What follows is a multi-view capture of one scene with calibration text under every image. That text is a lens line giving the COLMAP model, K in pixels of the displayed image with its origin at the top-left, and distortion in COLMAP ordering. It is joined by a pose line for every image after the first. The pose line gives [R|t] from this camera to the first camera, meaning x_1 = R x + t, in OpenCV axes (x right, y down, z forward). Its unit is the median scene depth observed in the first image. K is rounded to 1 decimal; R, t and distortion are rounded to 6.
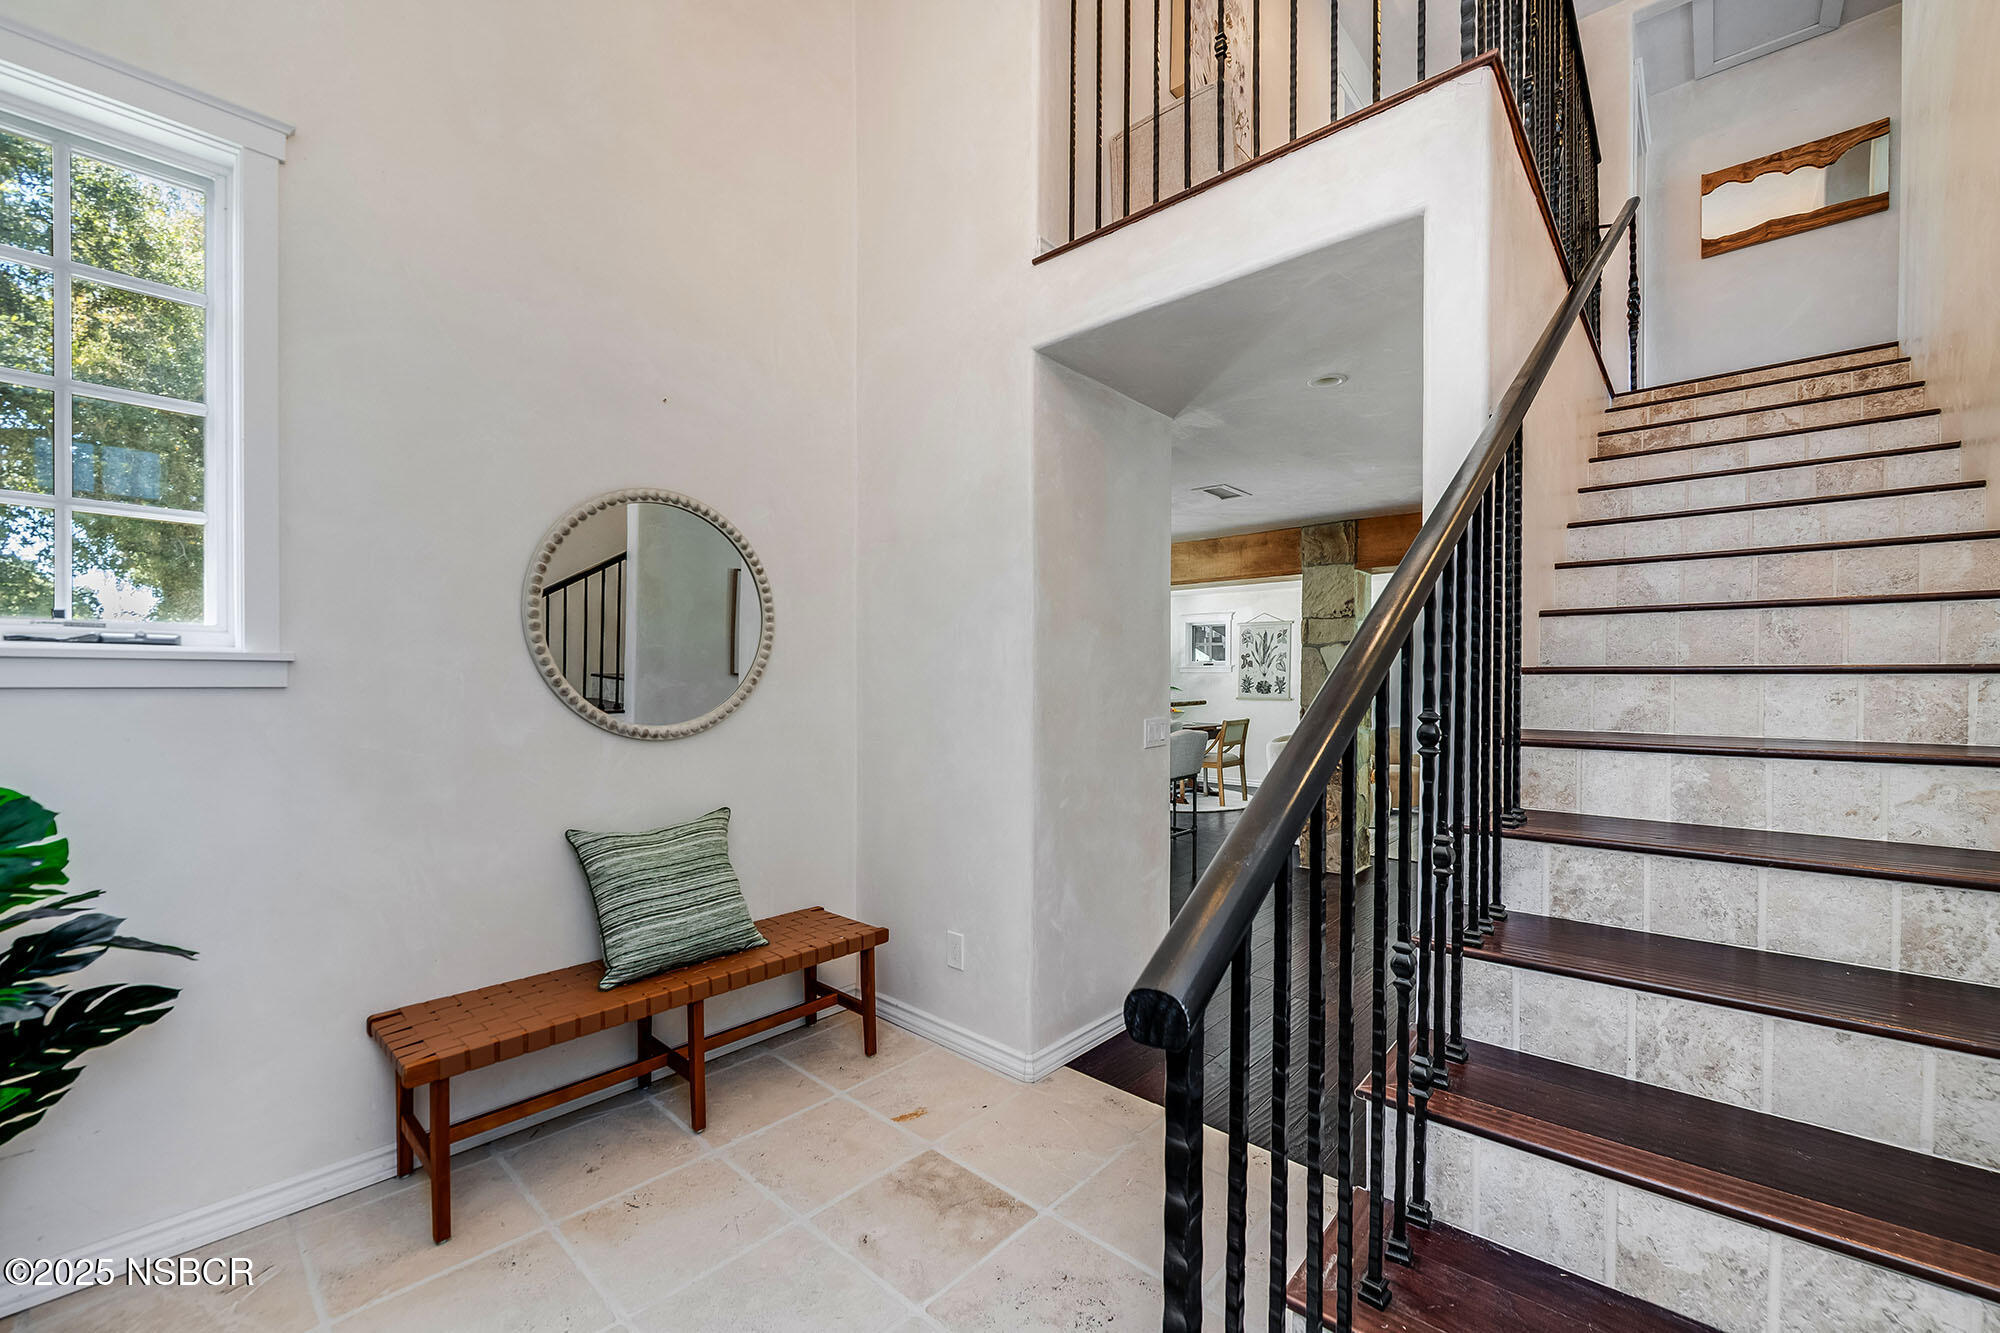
lens RADIAL K [[797.1, 0, 1000.1], [0, 797.1, 683.9], [0, 0, 1]] dist [0.001896, 0.000044]
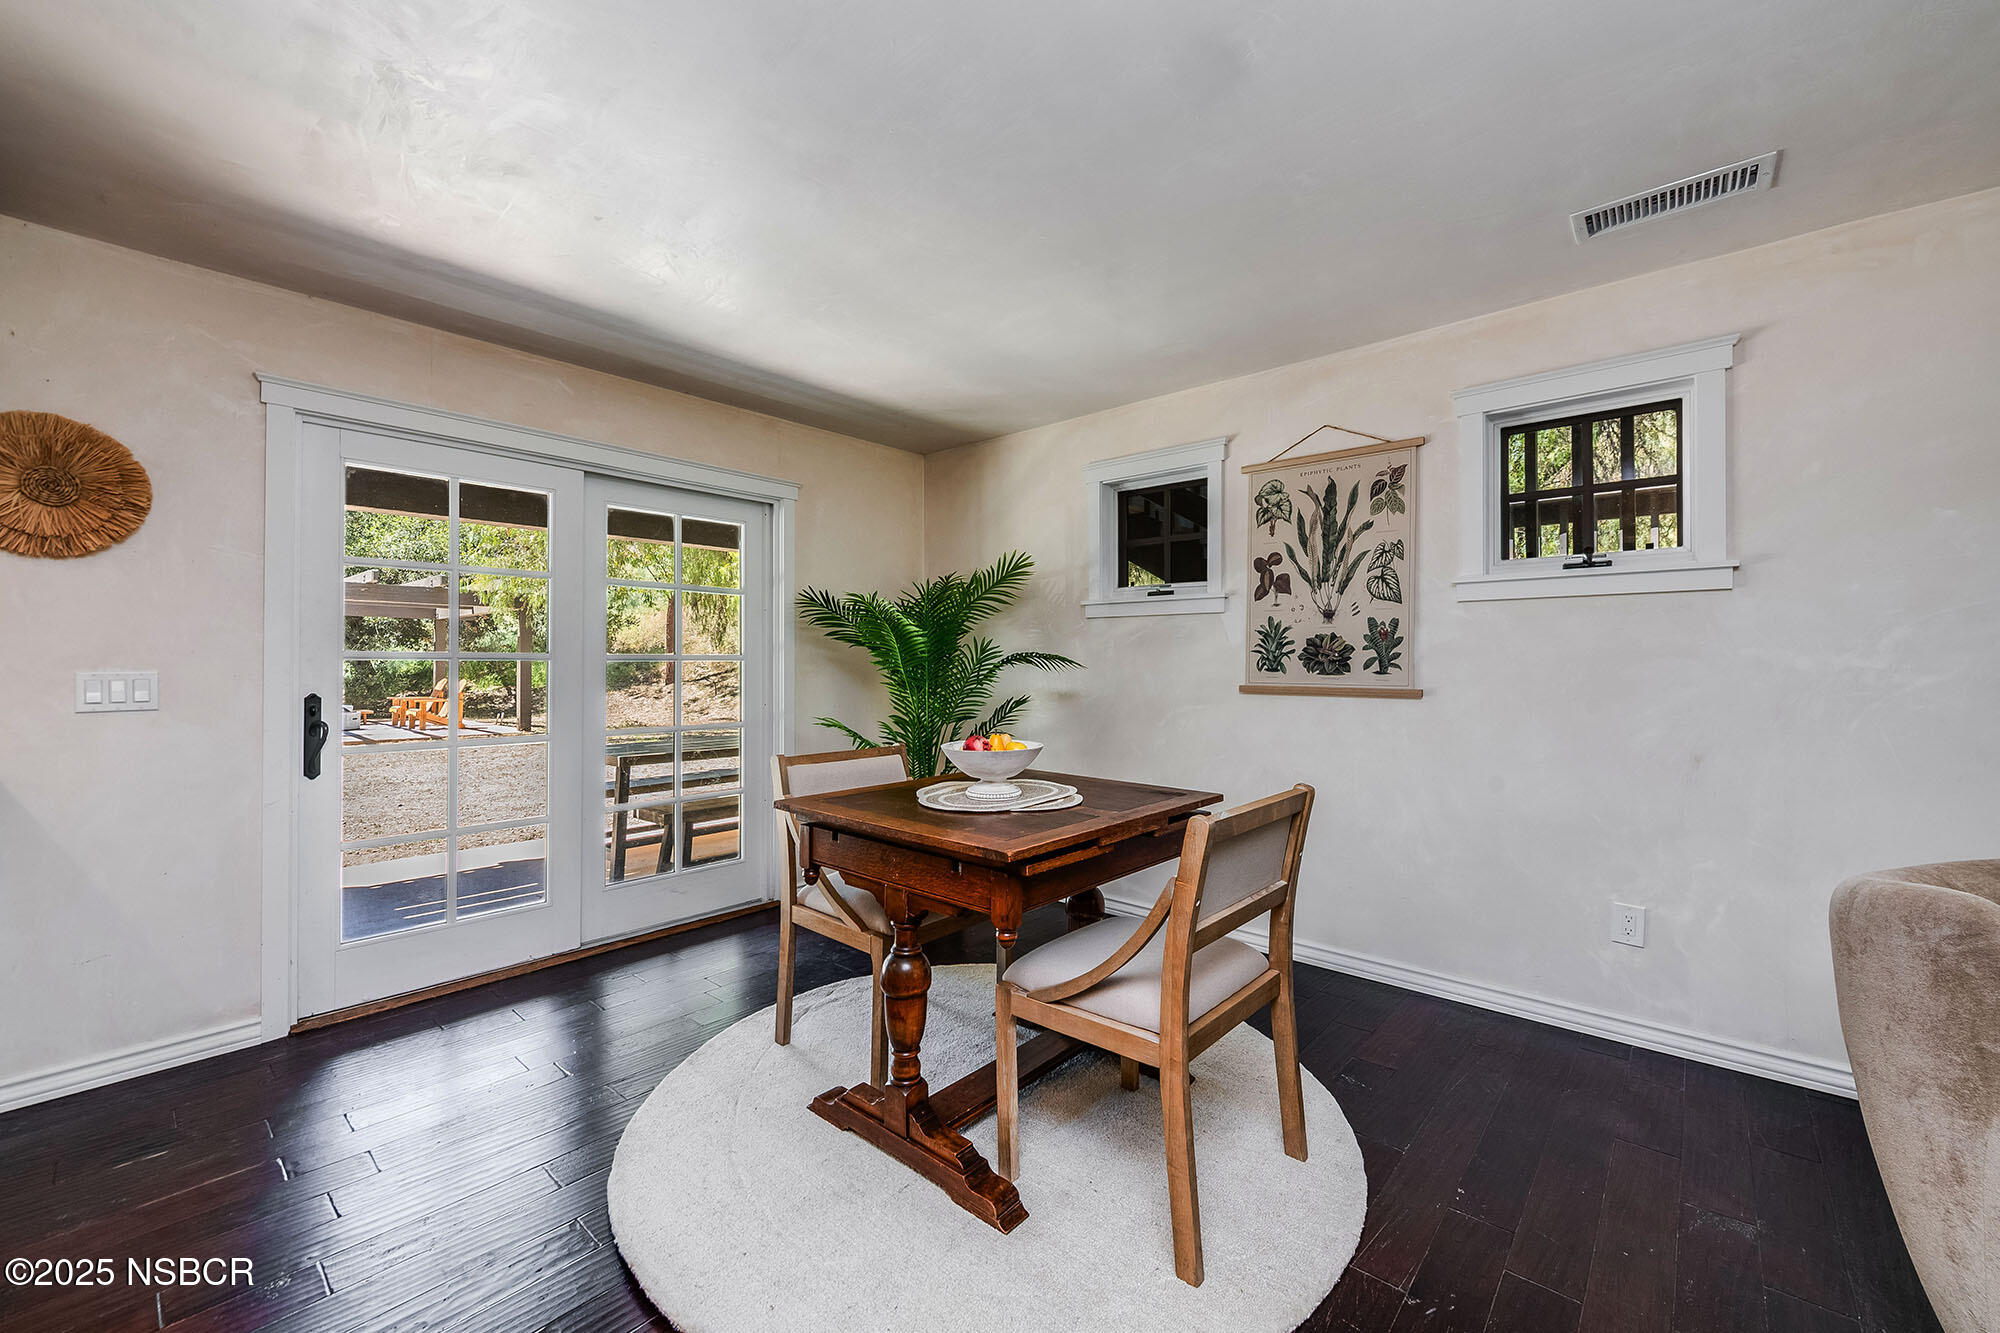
lens RADIAL K [[797.1, 0, 999.4], [0, 797.1, 665.6], [0, 0, 1]] dist [0.001896, 0.000044]
pose [[0.999943, -0.008218, 0.006836, 0.197419], [0.008207, 0.999965, 0.001622, 0.007172], [-0.006850, -0.001566, 0.999975, 0.682537]]
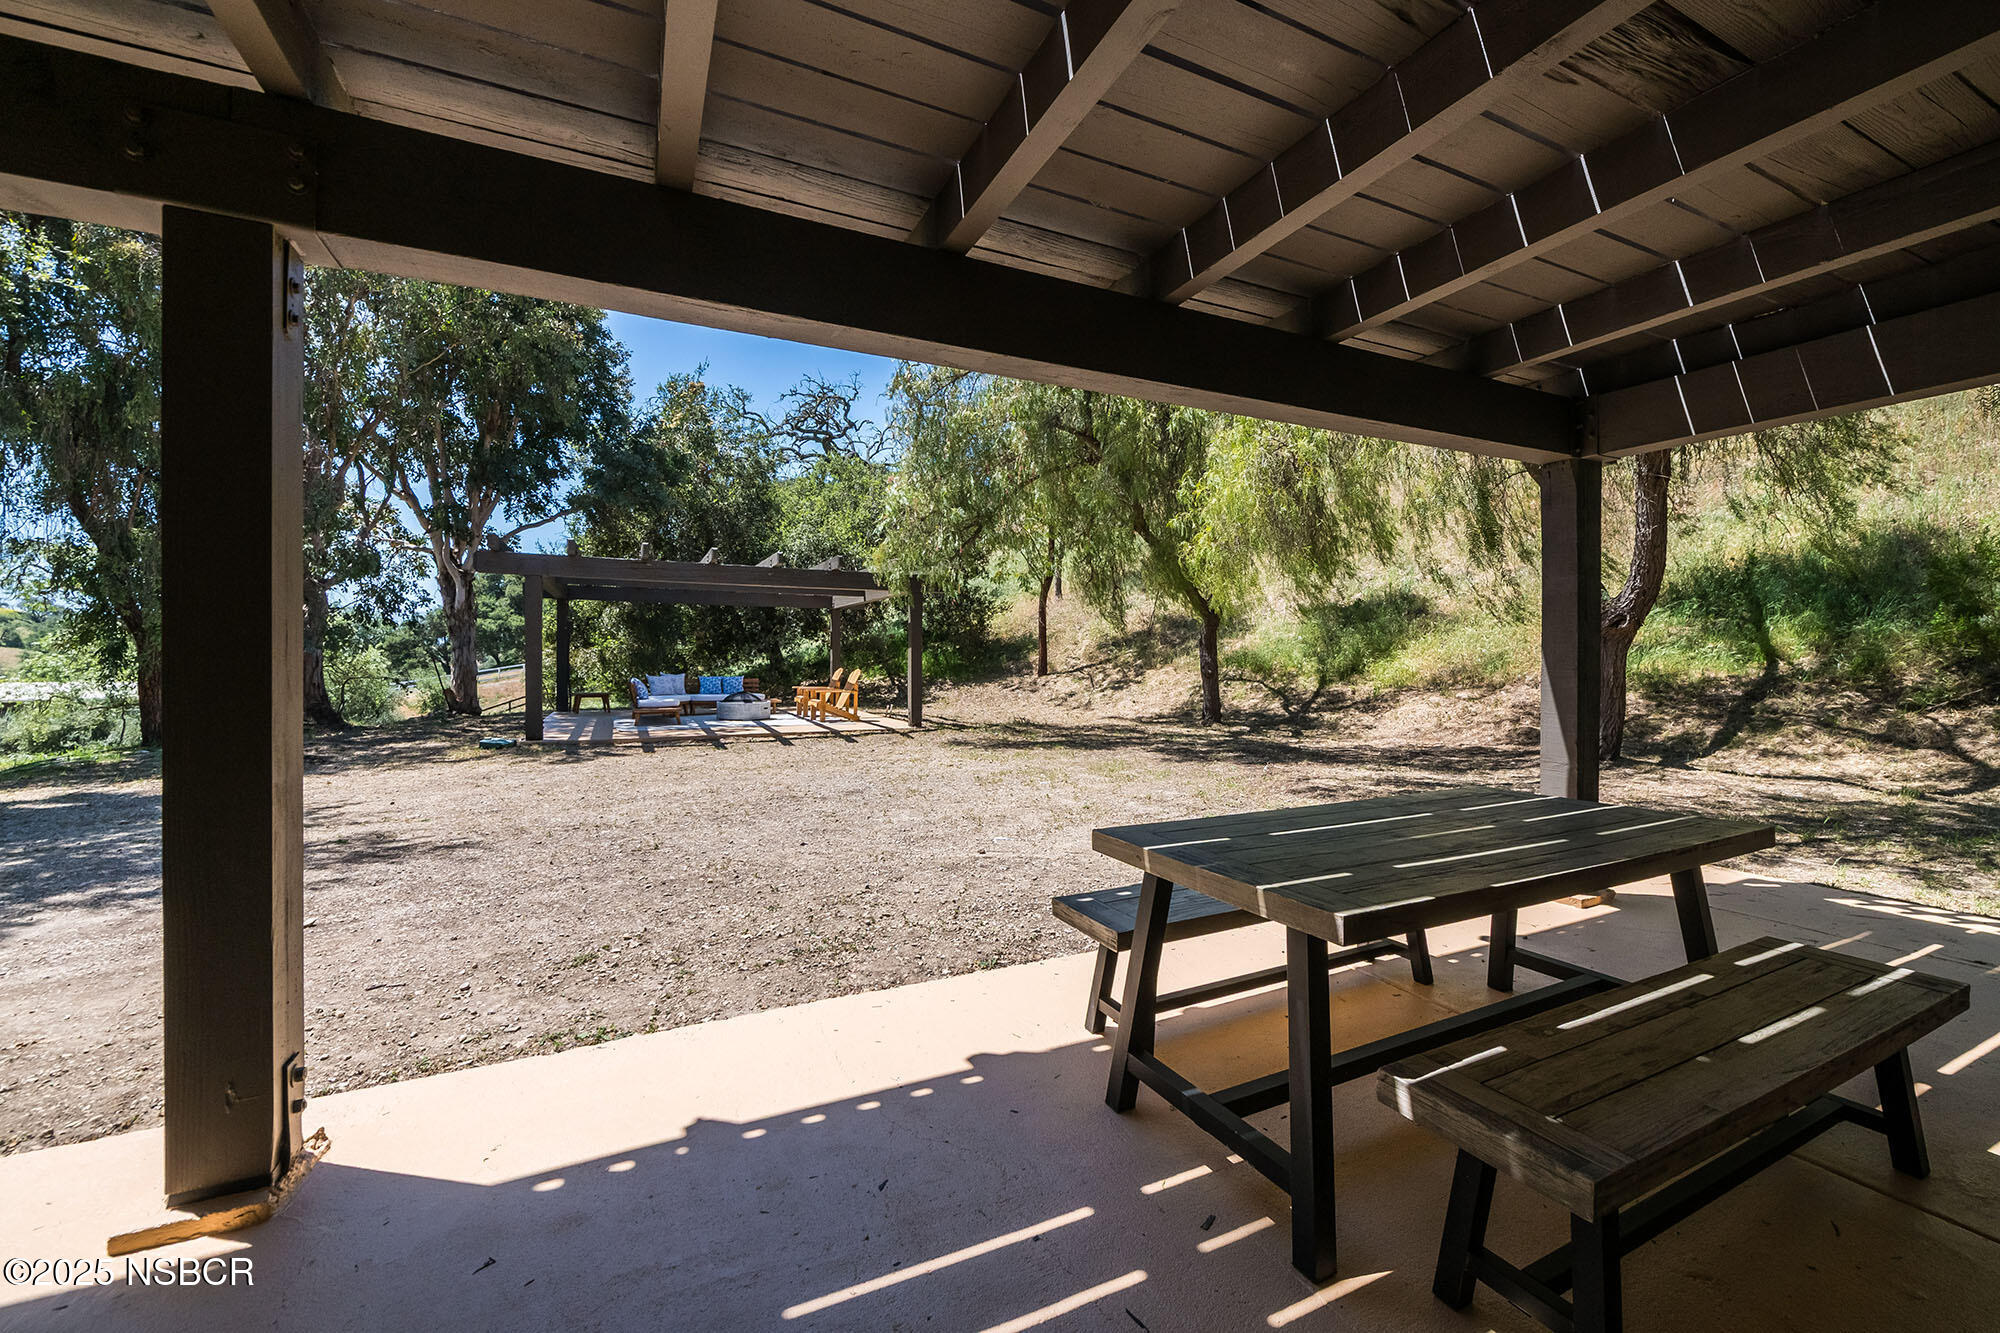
lens RADIAL K [[797.1, 0, 1005.4], [0, 797.1, 658.7], [0, 0, 1]] dist [0.001896, 0.000044]
pose [[0.925058, -0.006733, -0.379767, 0.154161], [0.006606, 0.999977, -0.001636, 0.008376], [0.379769, -0.000996, 0.925081, 0.741265]]
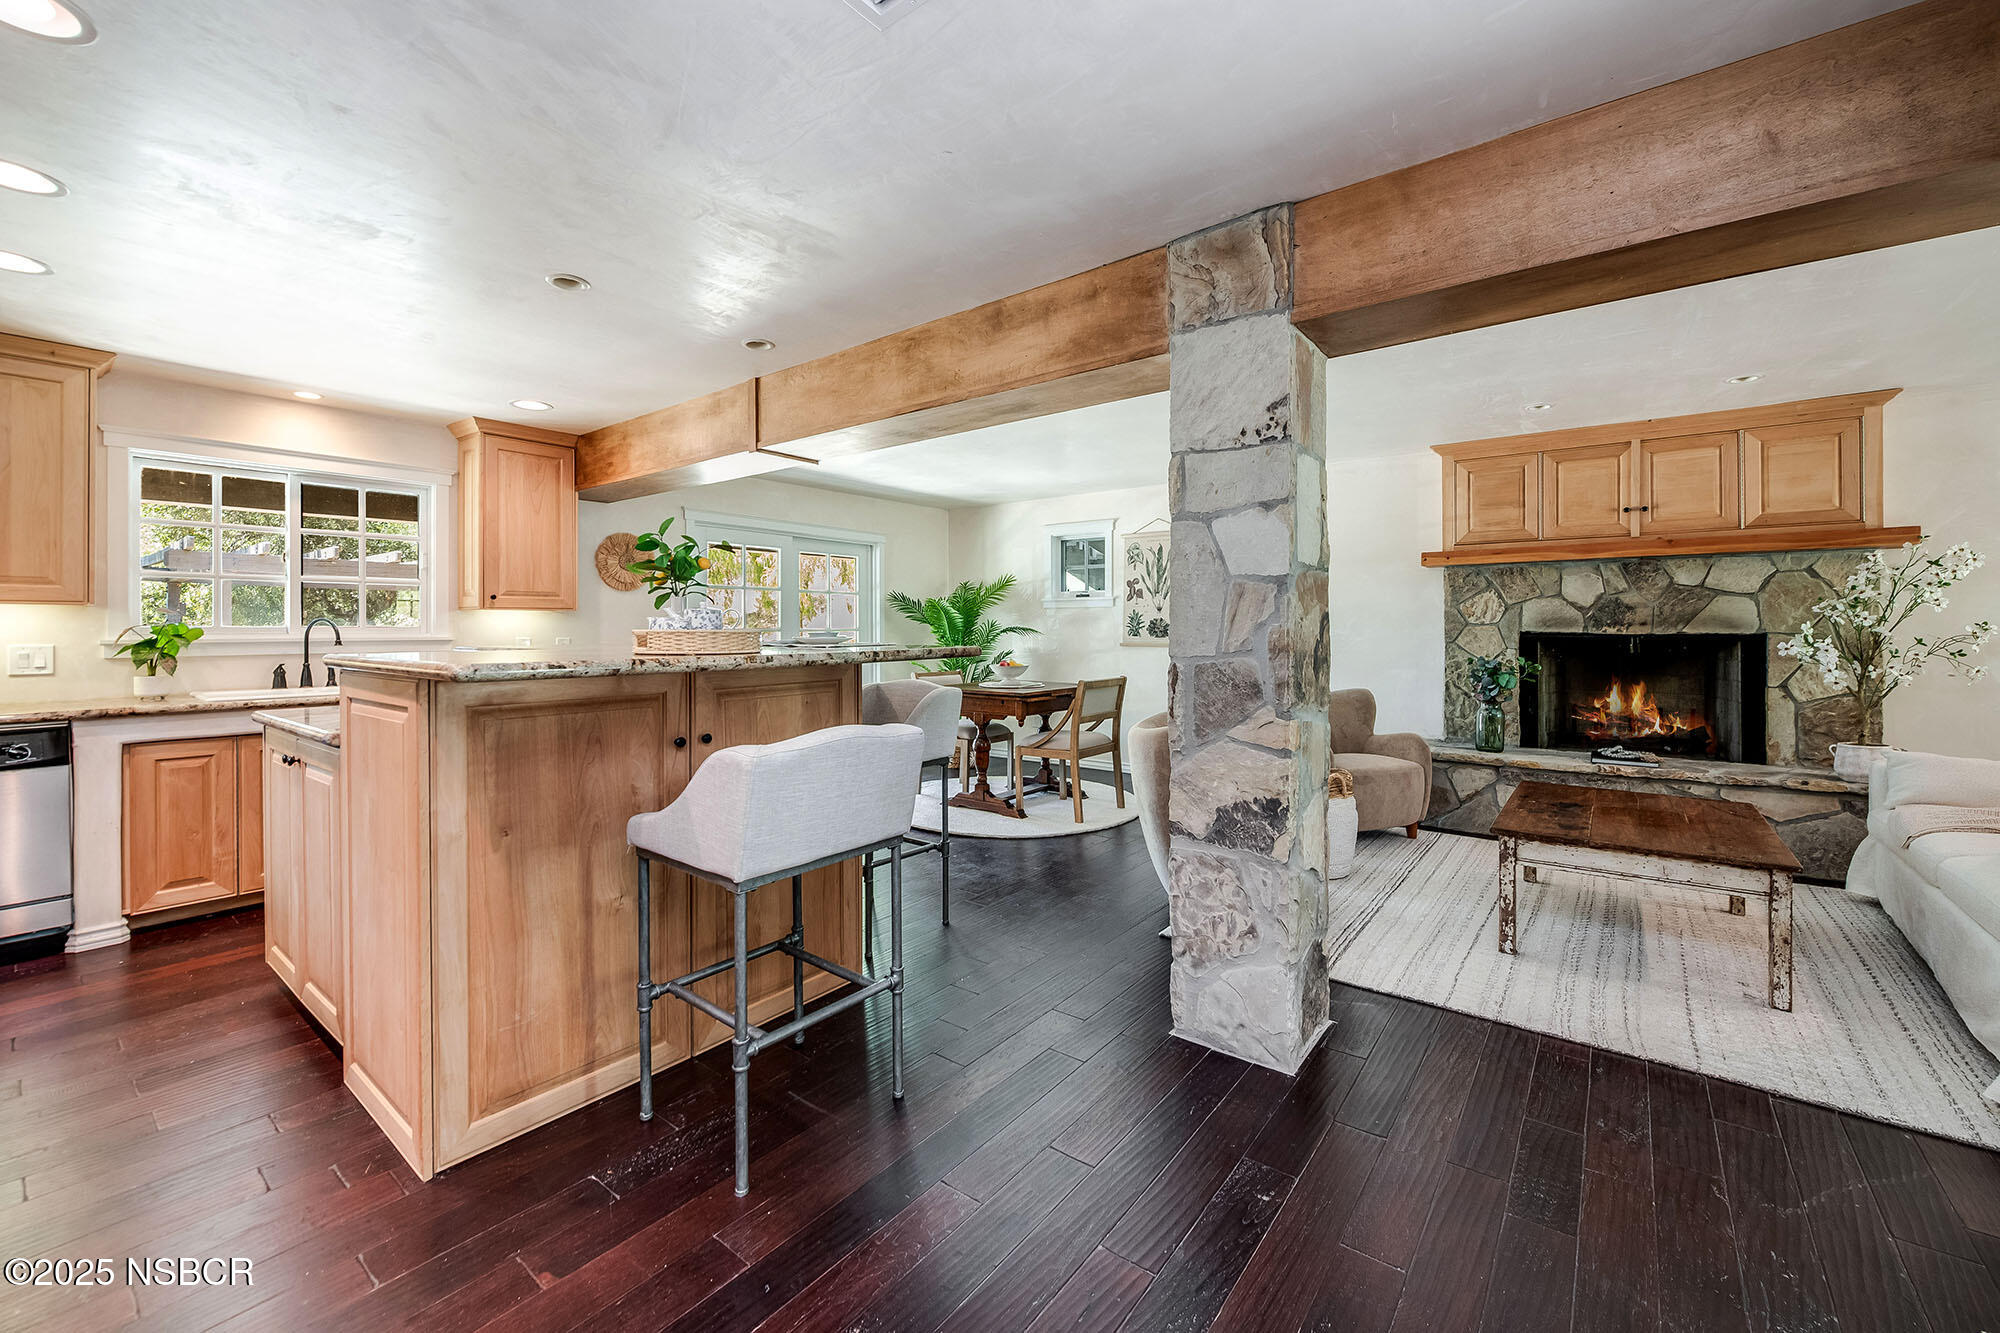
lens RADIAL K [[797.1, 0, 998.9], [0, 797.1, 628.9], [0, 0, 1]] dist [0.001896, 0.000044]
pose [[0.997546, -0.008317, 0.069515, 0.149793], [0.008755, 0.999944, -0.006005, 0.007940], [-0.069461, 0.006599, 0.997563, 0.339022]]
